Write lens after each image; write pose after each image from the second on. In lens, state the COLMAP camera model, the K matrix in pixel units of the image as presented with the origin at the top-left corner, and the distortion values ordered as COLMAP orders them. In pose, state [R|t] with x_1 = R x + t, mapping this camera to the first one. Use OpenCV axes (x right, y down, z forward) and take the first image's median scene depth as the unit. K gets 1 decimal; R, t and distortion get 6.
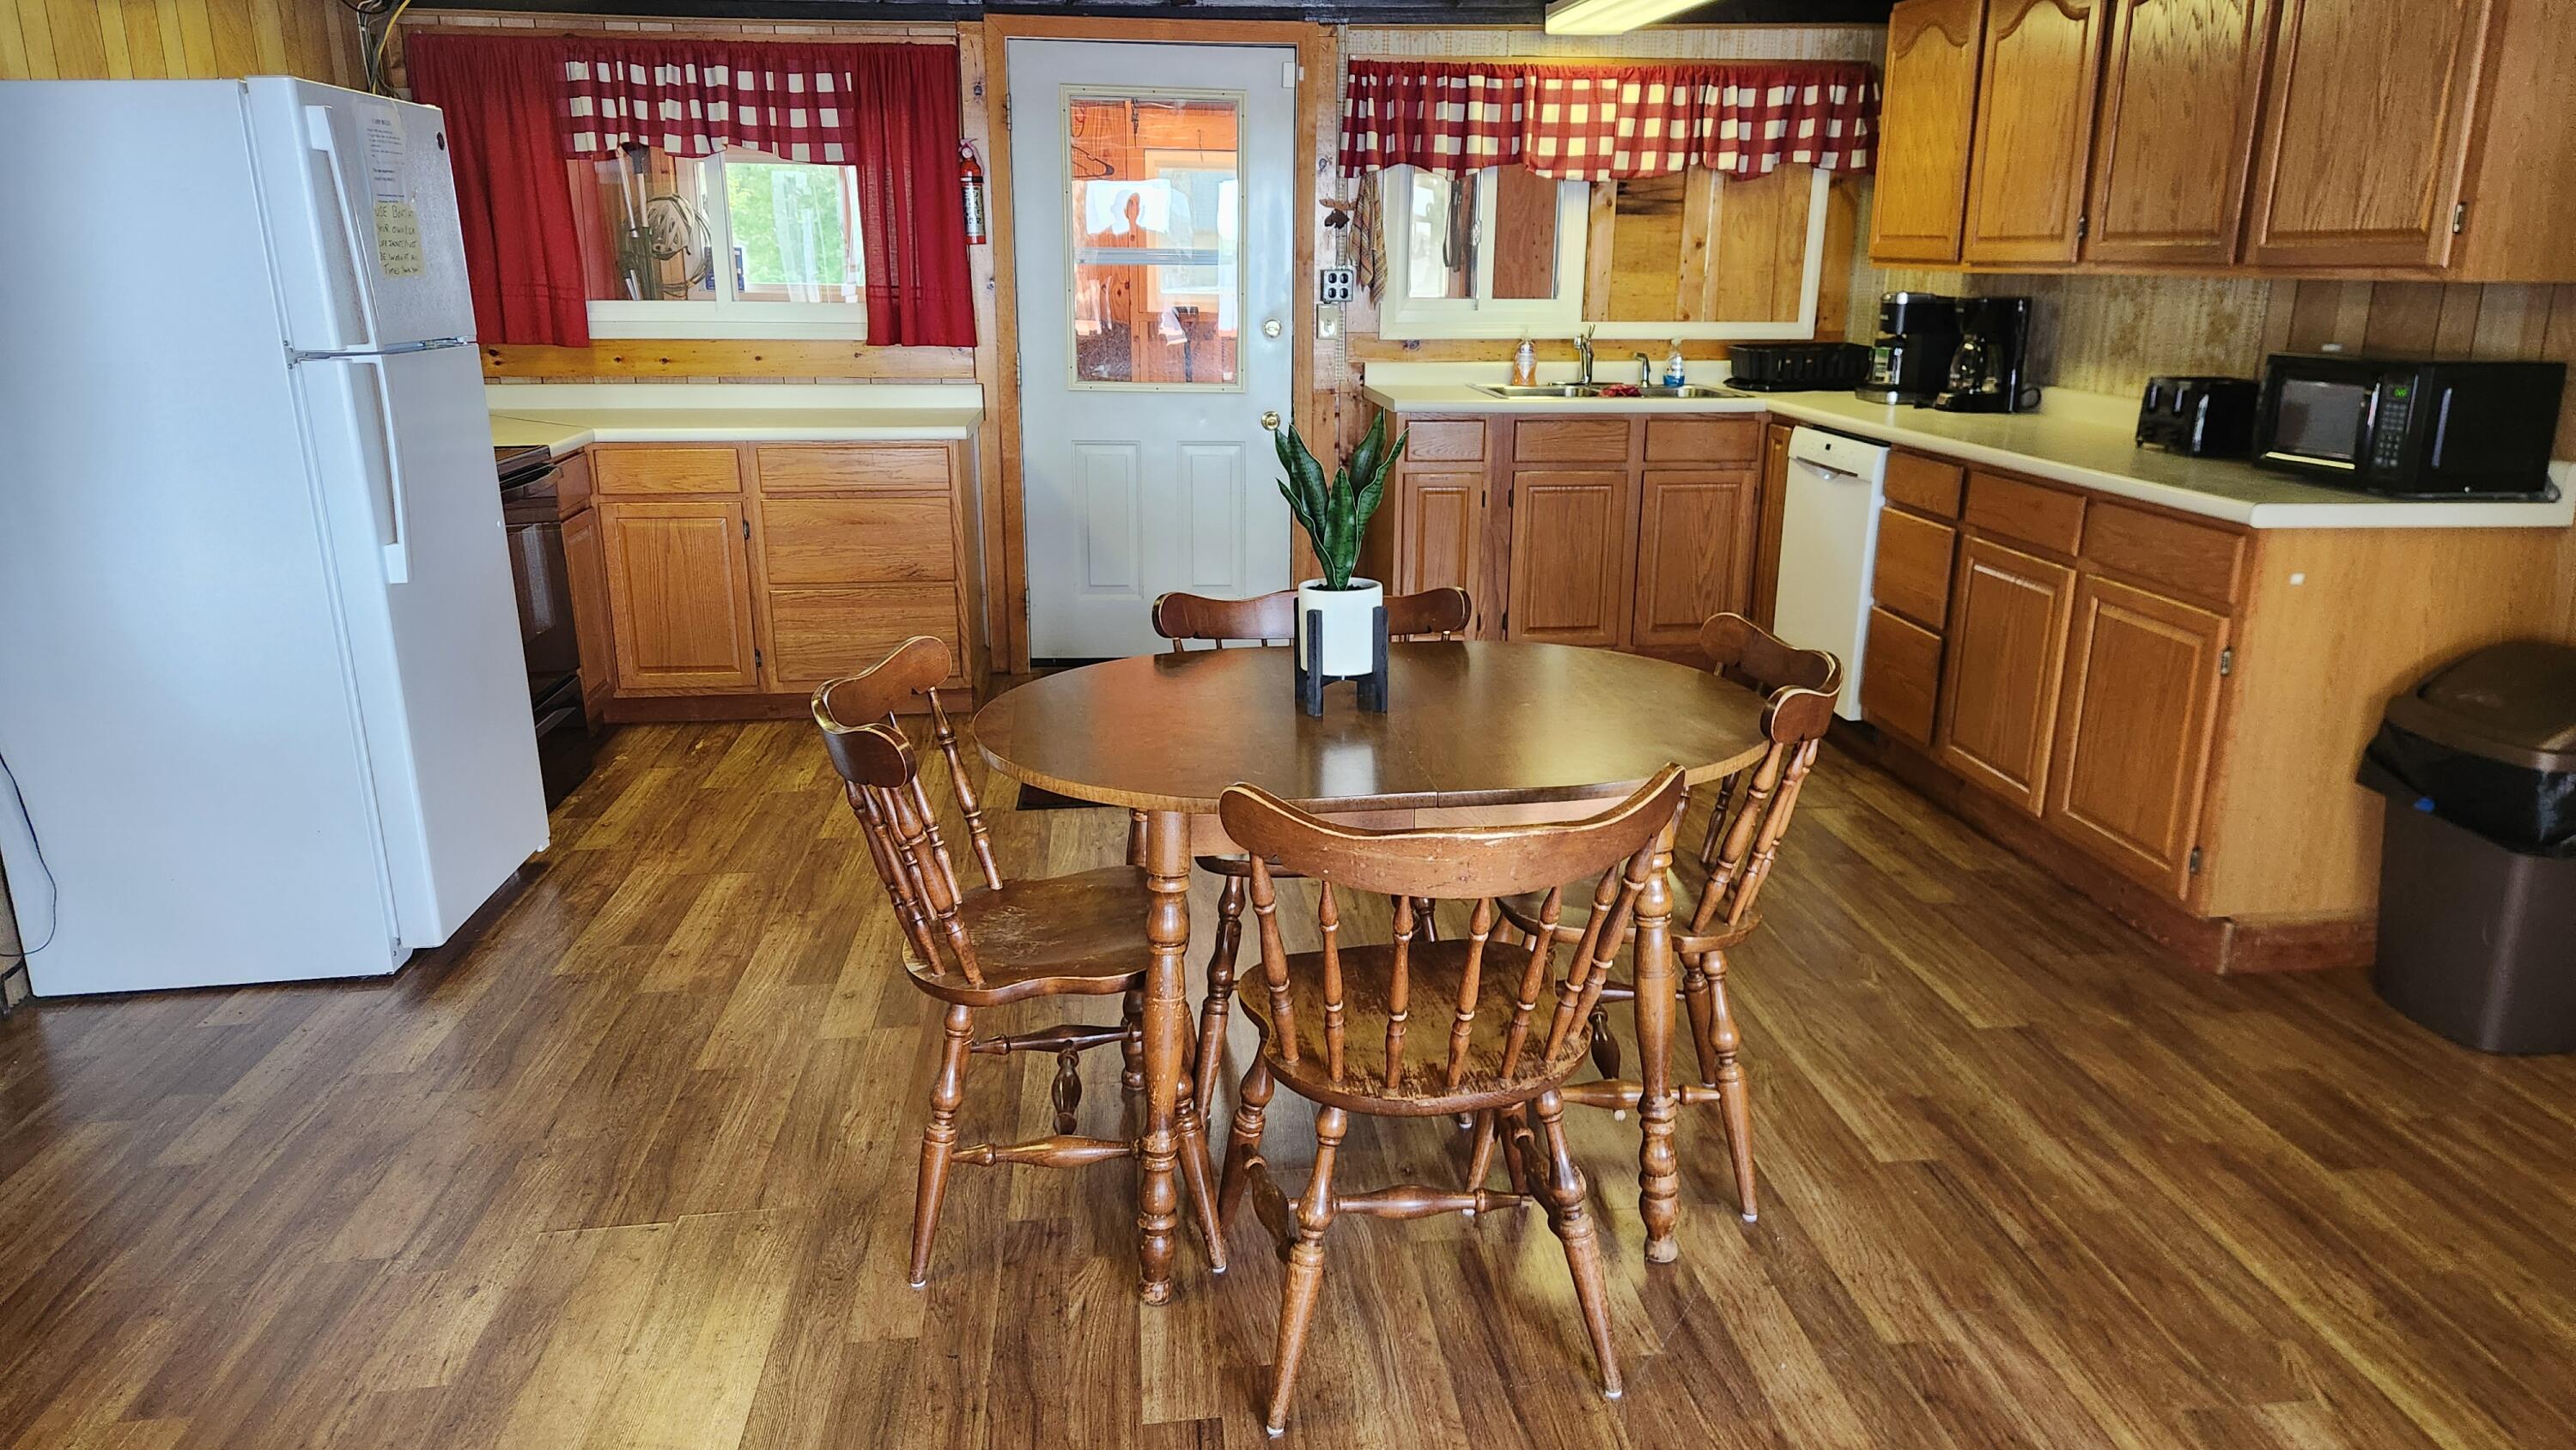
lens RADIAL K [[1722.7, 0, 1303.5], [0, 1722.7, 741.4], [0, 0, 1]] dist [0.061420, -0.032943]
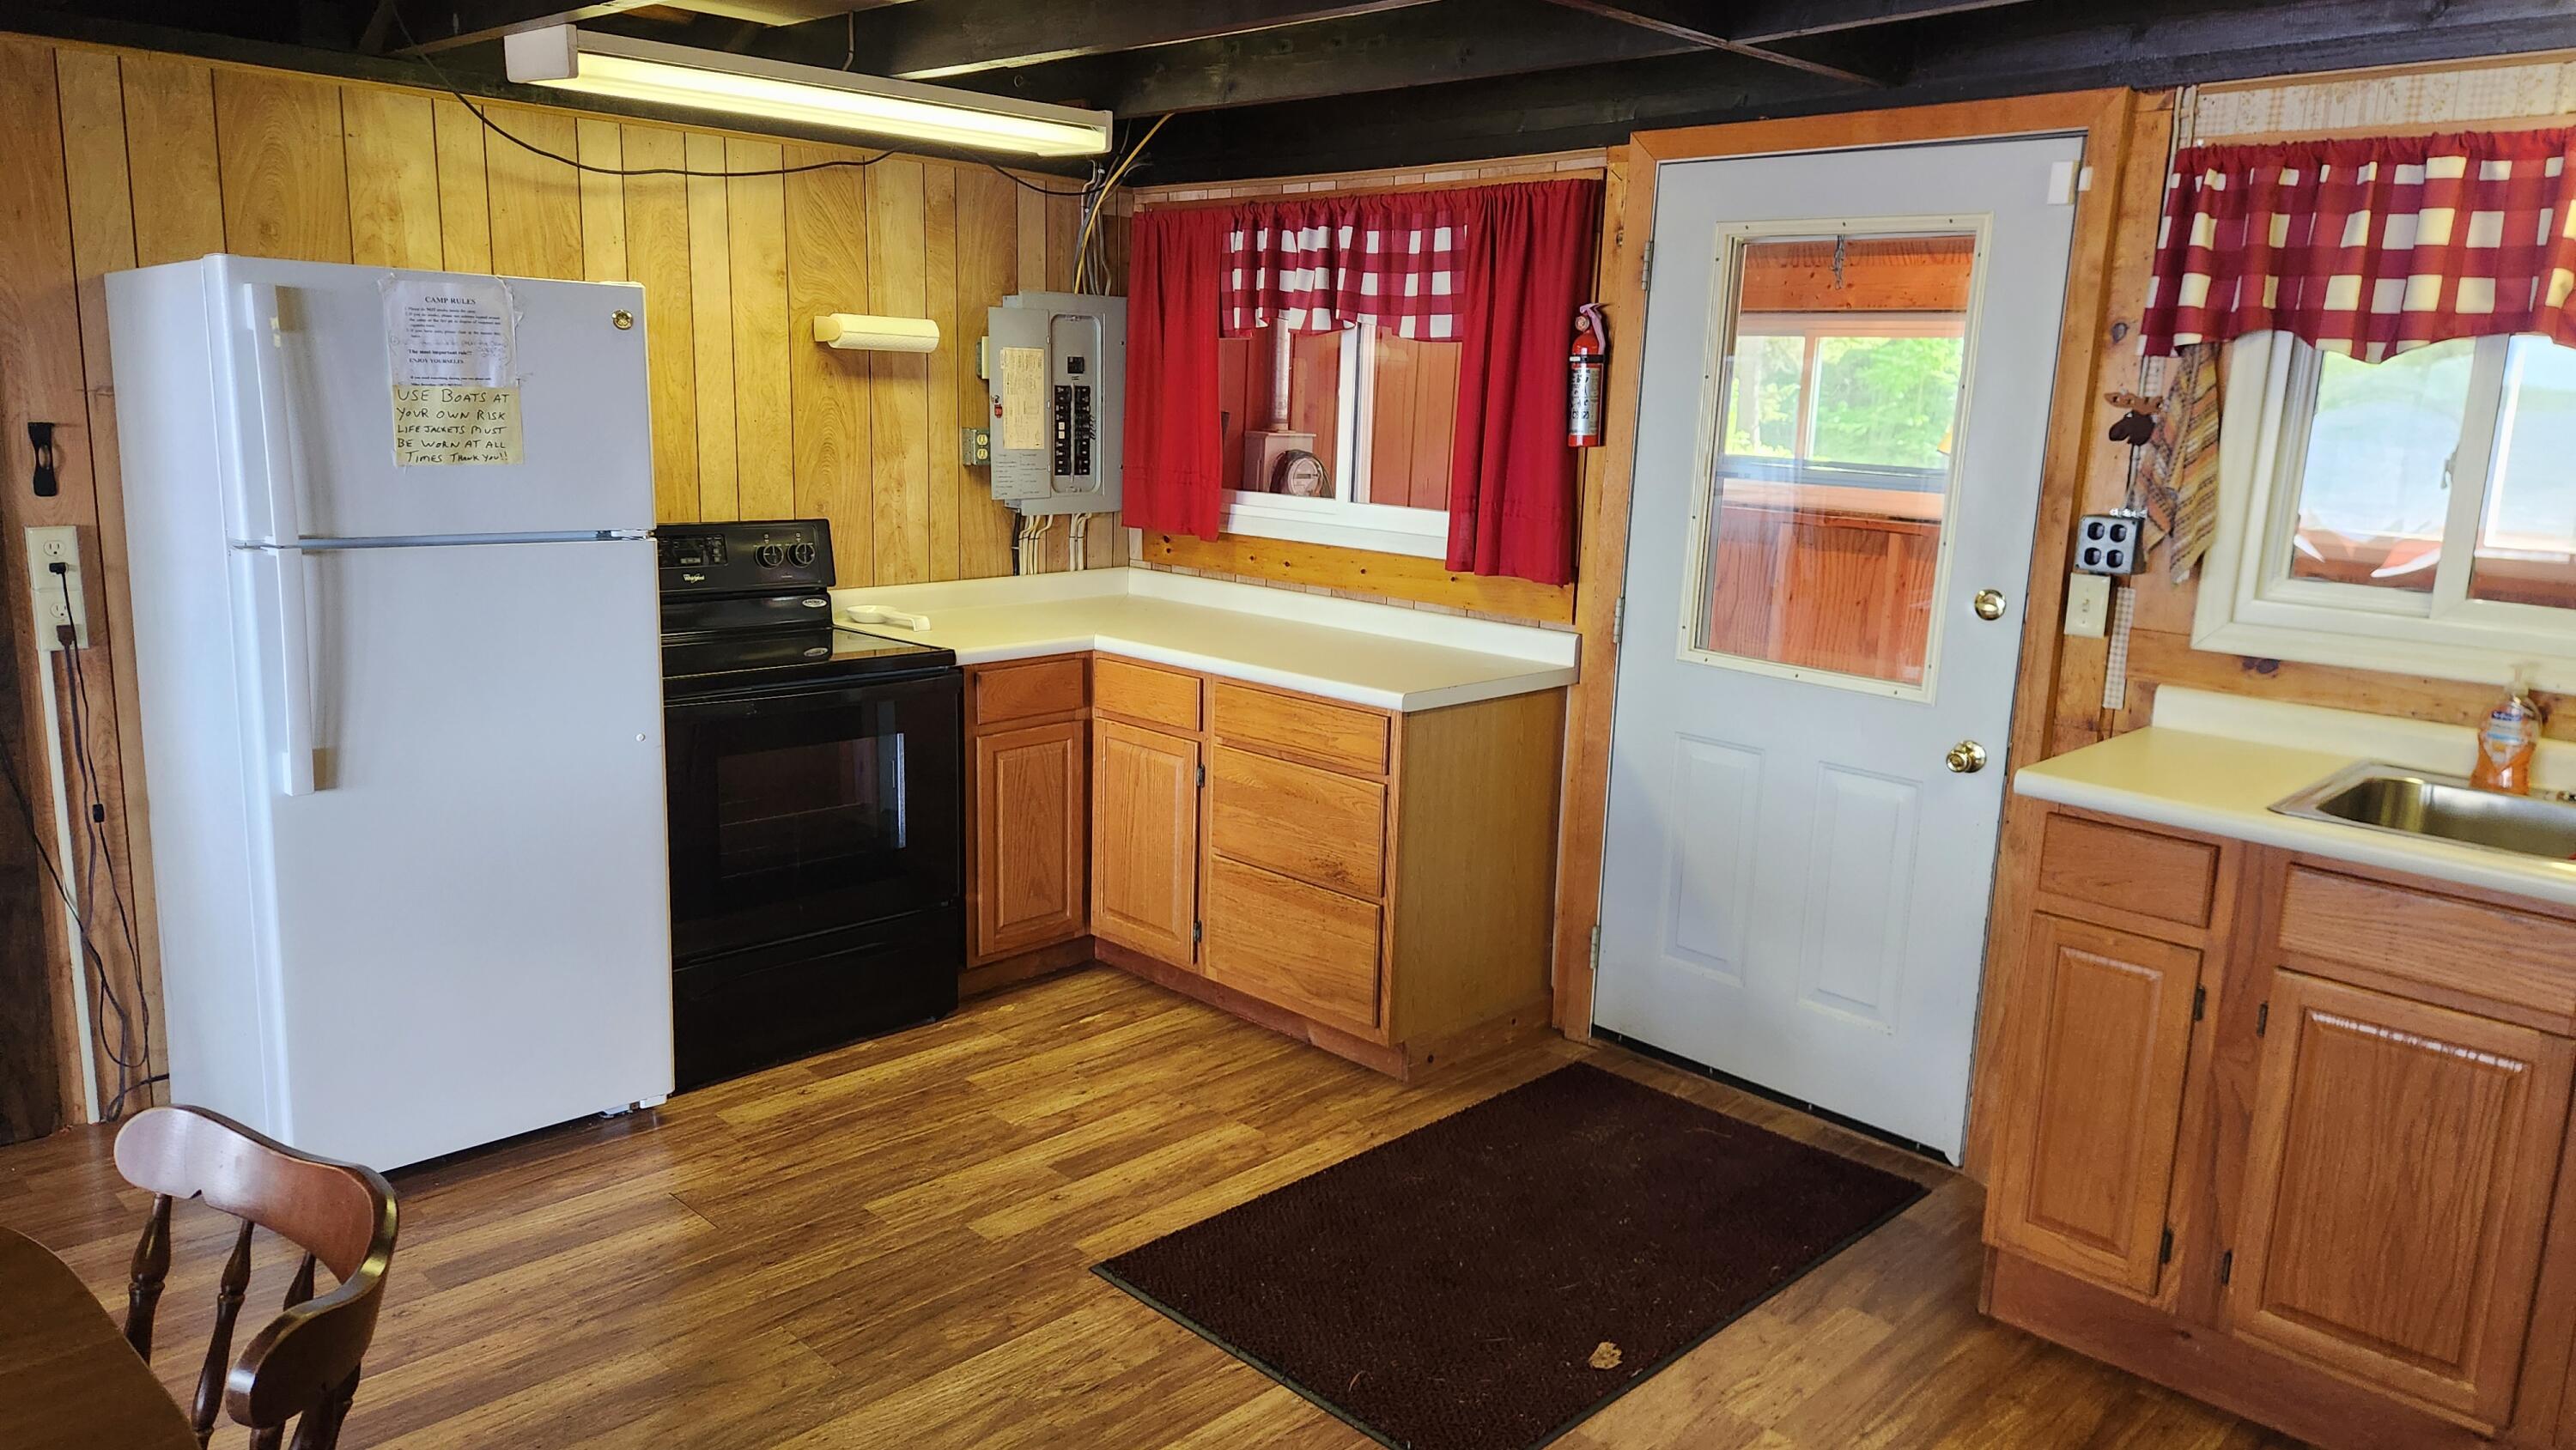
lens RADIAL K [[1722.7, 0, 1280.0], [0, 1722.7, 711.4], [0, 0, 1]] dist [0.061420, -0.032943]
pose [[0.641180, 0.162457, -0.749997, 0.286803], [-0.239738, 0.970823, 0.005336, -0.156032], [0.728981, 0.176382, 0.661419, 0.461562]]
